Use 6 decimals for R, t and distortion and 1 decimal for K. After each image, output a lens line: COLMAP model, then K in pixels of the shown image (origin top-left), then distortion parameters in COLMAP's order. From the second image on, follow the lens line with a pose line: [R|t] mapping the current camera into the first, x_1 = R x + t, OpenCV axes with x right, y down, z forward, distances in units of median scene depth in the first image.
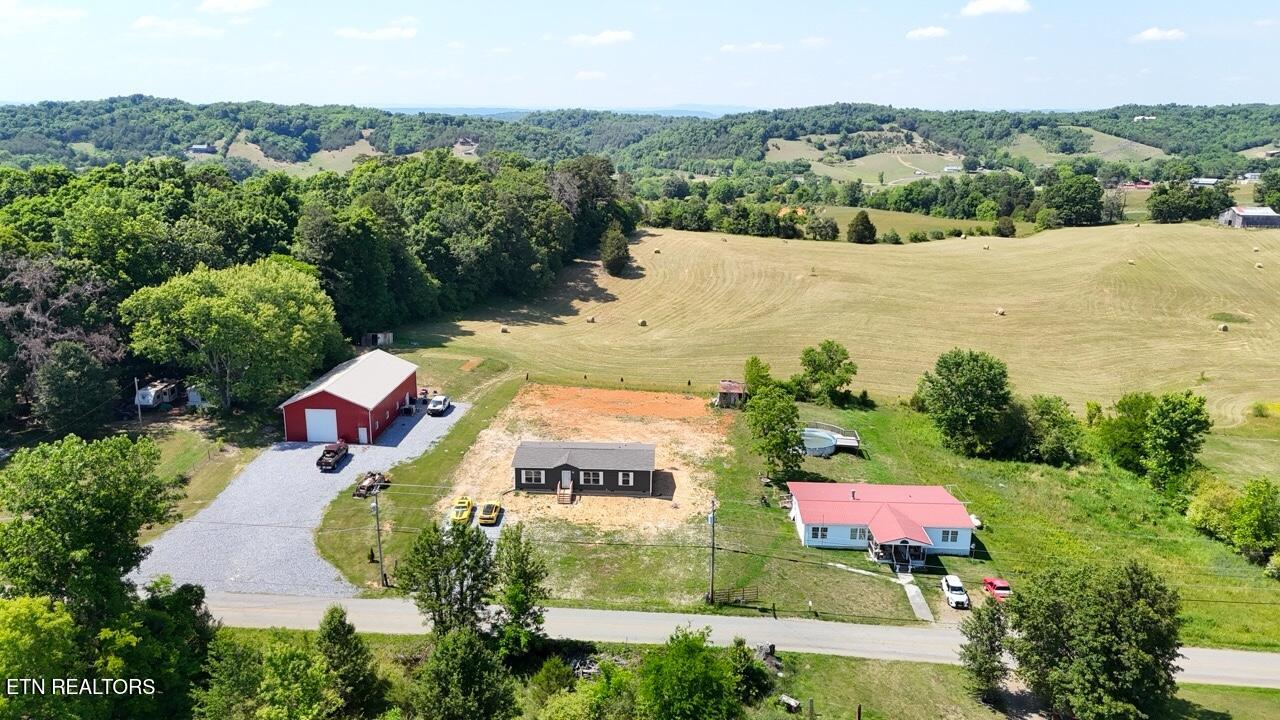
lens RADIAL K [[943.4, 0, 634.2], [0, 943.4, 357.2], [0, 0, 1]] dist [0.058689, -0.044650]
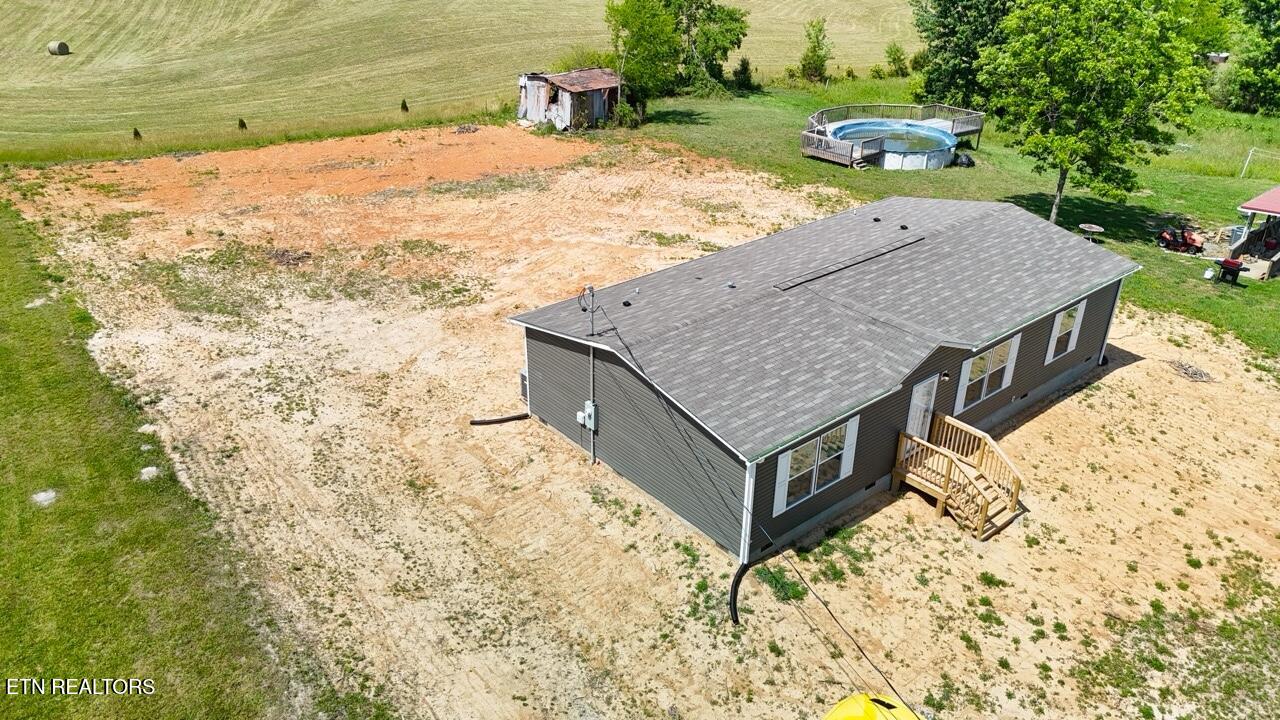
lens RADIAL K [[943.4, 0, 634.2], [0, 943.4, 357.2], [0, 0, 1]] dist [0.058689, -0.044650]
pose [[0.733318, -0.309968, 0.605115, -0.216634], [0.166569, 0.944810, 0.282115, 0.040625], [-0.659165, -0.106087, 0.744477, 0.786632]]
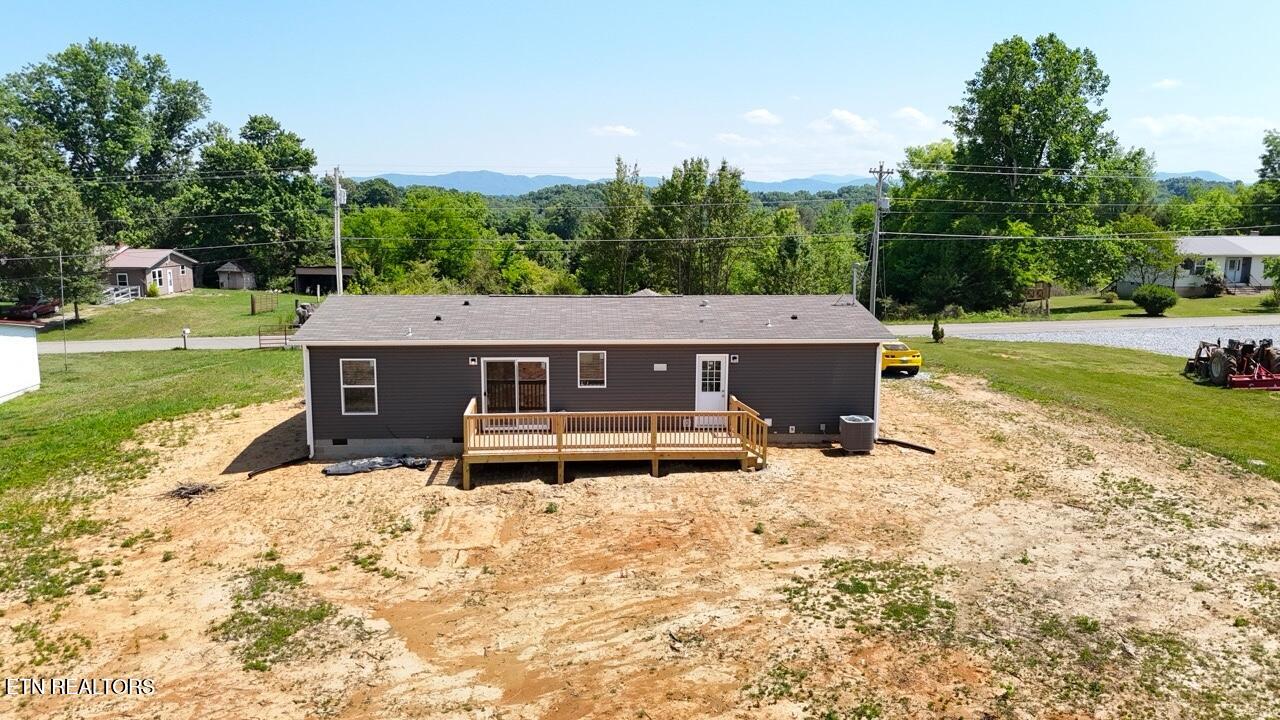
lens RADIAL K [[943.4, 0, 634.2], [0, 943.4, 357.2], [0, 0, 1]] dist [0.058689, -0.044650]
pose [[-0.993836, -0.000881, -0.110854, -0.029645], [-0.044924, 0.917380, 0.395469, 0.005315], [0.101347, 0.398012, -0.911765, 1.145019]]
